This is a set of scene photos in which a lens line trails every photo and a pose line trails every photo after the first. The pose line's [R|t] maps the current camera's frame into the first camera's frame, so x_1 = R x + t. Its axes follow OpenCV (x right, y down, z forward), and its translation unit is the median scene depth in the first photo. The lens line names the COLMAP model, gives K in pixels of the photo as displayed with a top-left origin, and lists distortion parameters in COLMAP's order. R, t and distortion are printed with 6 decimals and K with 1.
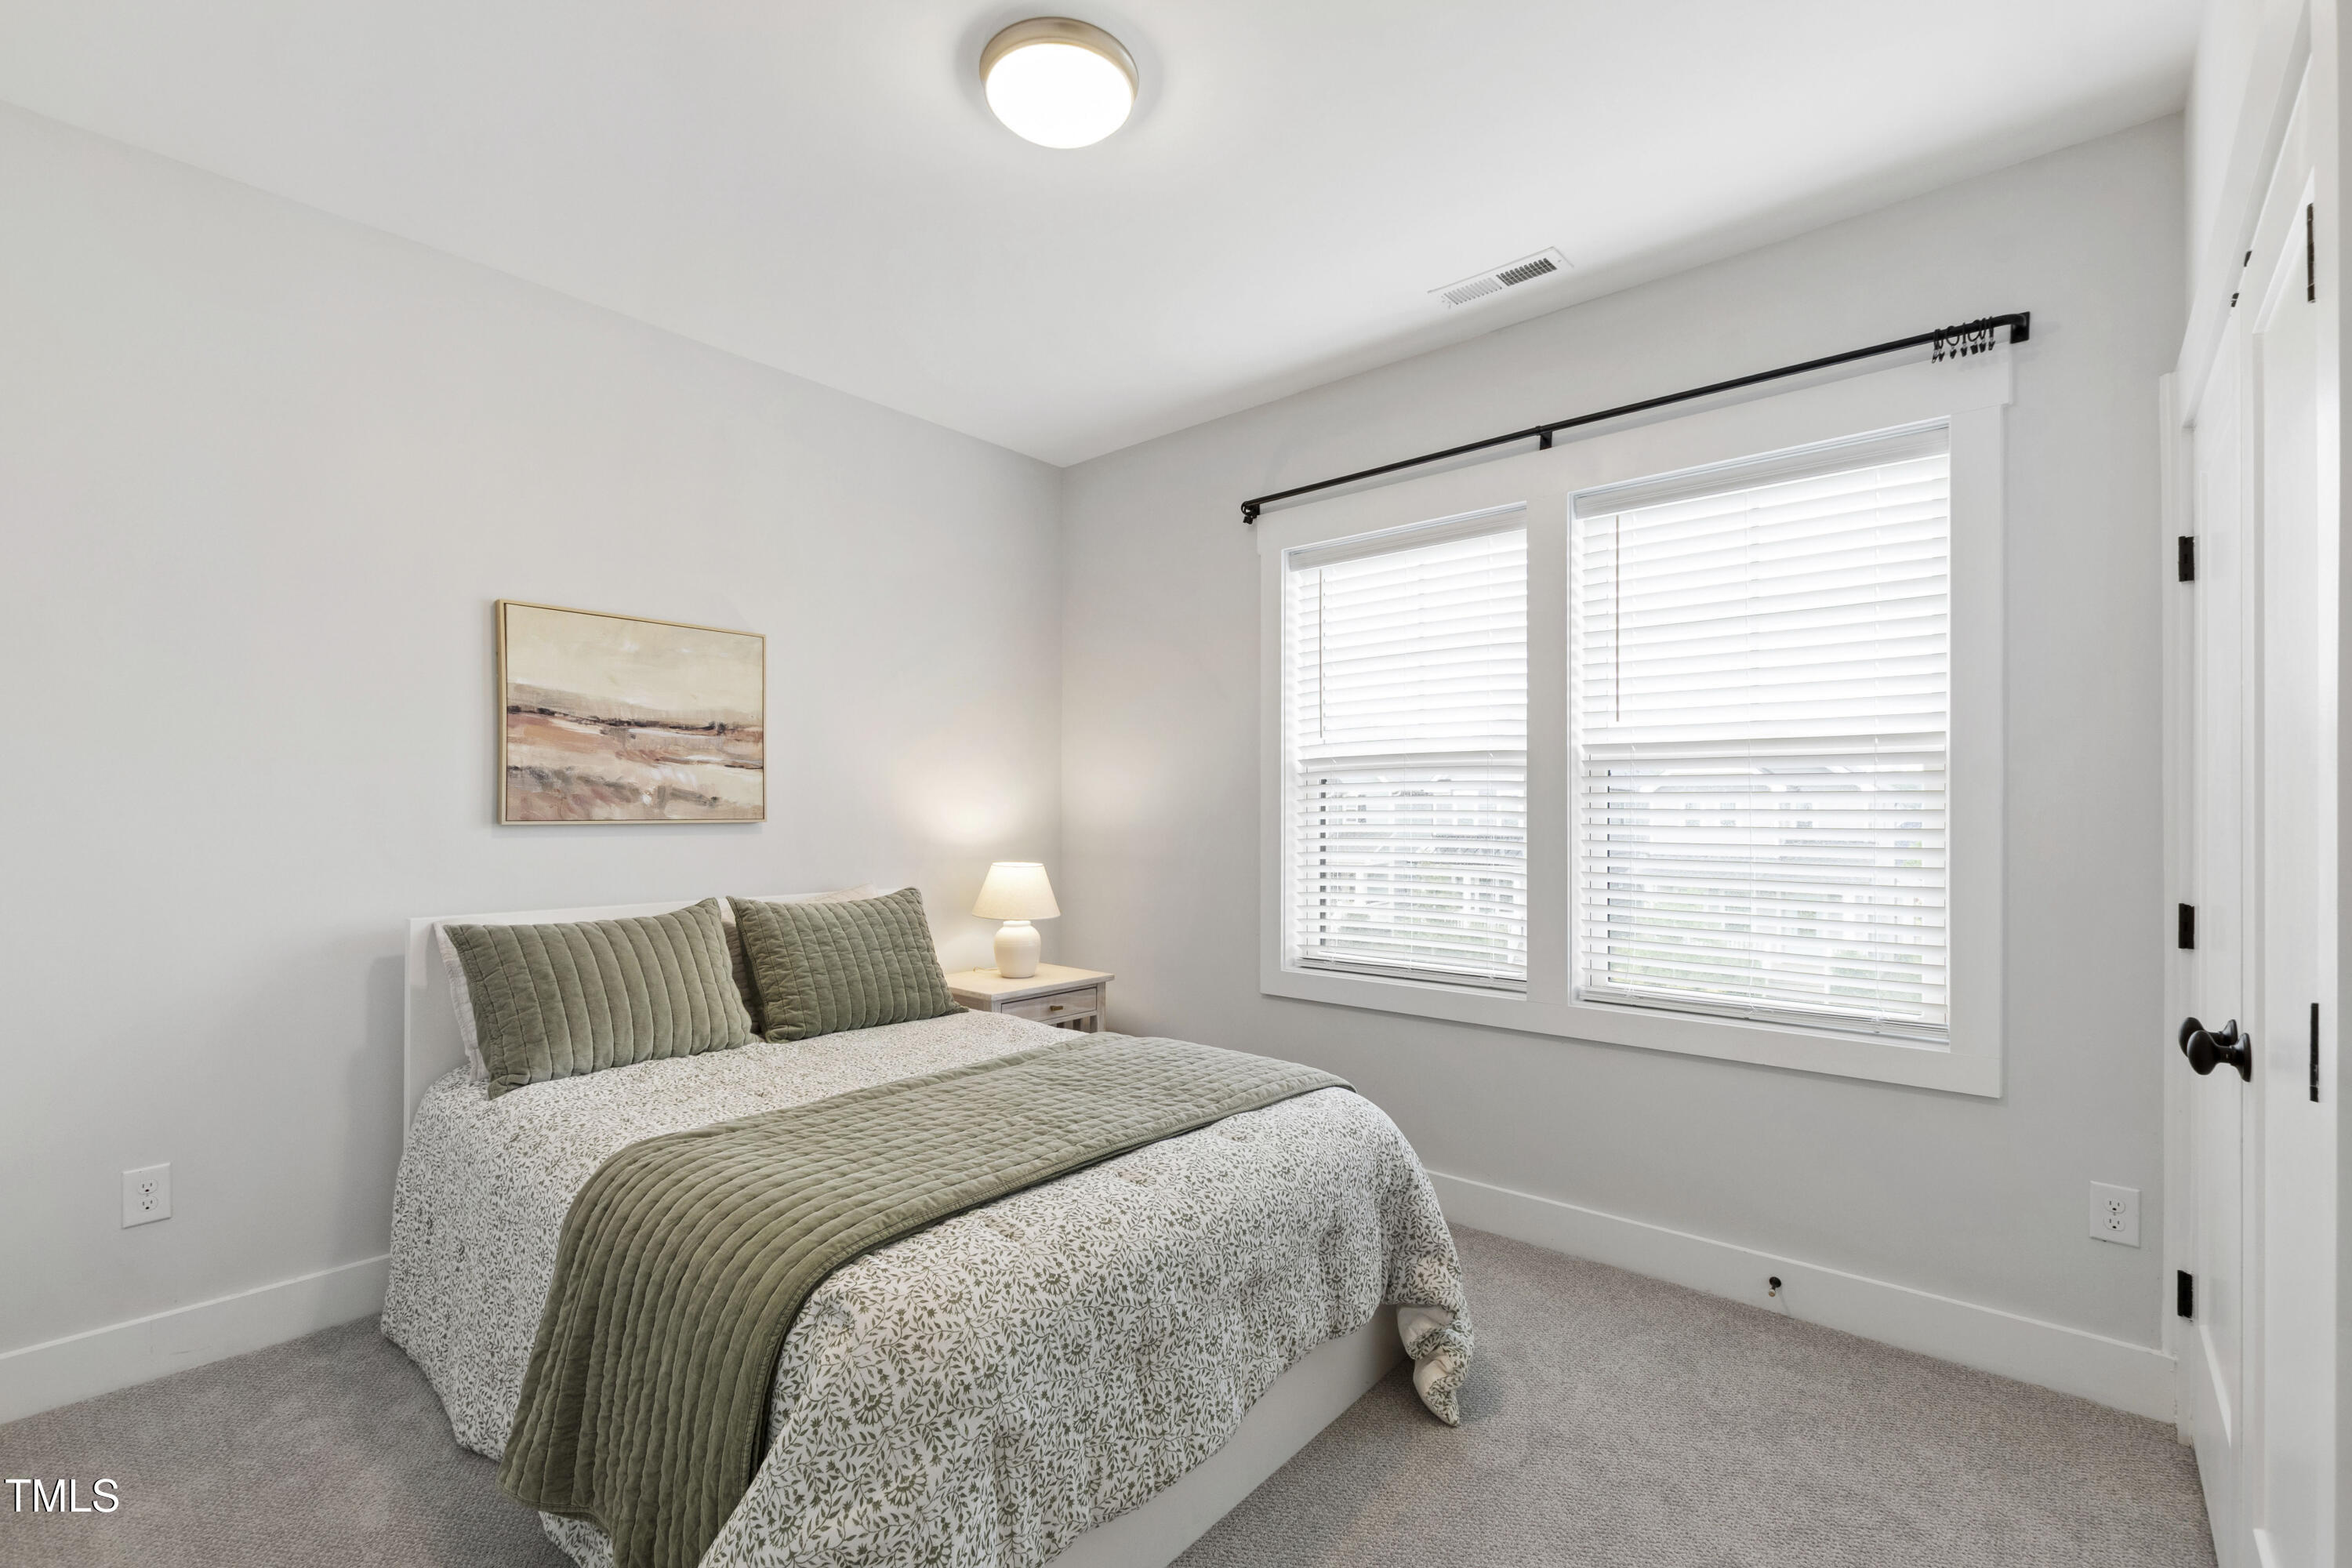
lens RADIAL K [[1033.6, 0, 1184.6], [0, 1033.6, 808.8], [0, 0, 1]] dist [0.001334, -0.002621]
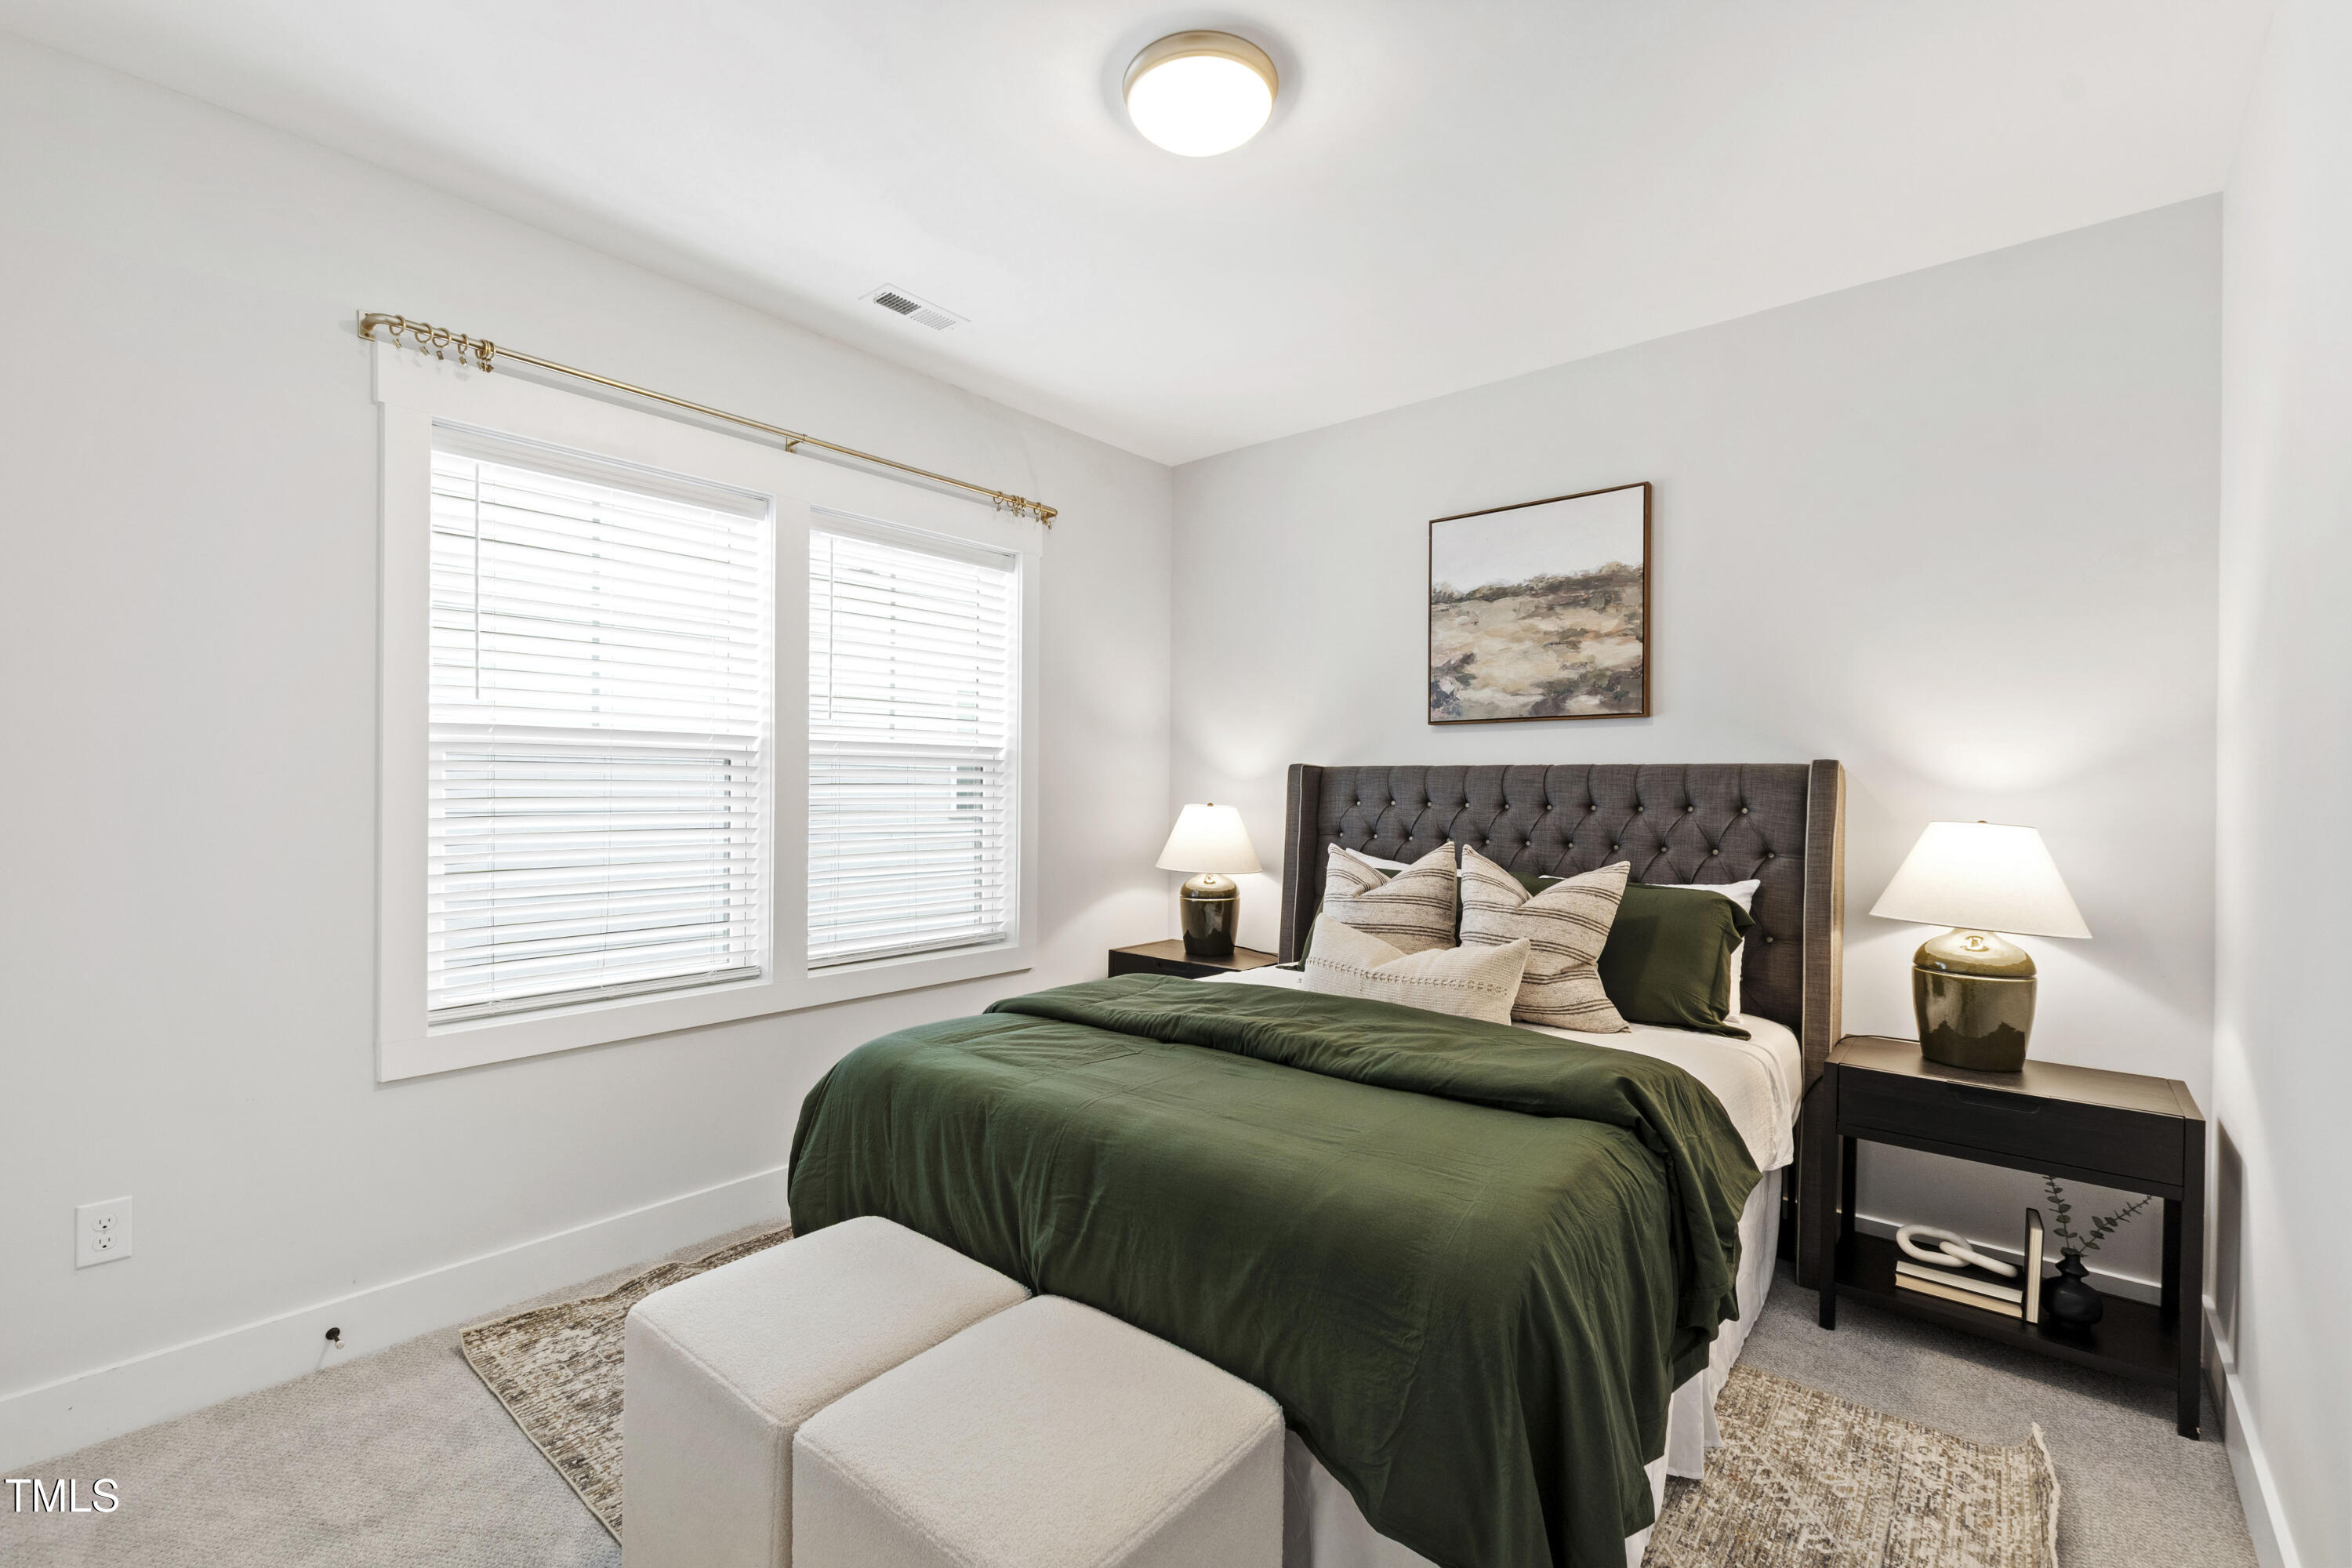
lens RADIAL K [[1033.6, 0, 1182.2], [0, 1033.6, 782.8], [0, 0, 1]] dist [0.001334, -0.002621]
pose [[0.000144, 0.015460, 0.999880, -0.703808], [-0.001598, 0.999879, -0.015460, 0.002831], [-0.999999, -0.001596, 0.000169, 0.606829]]
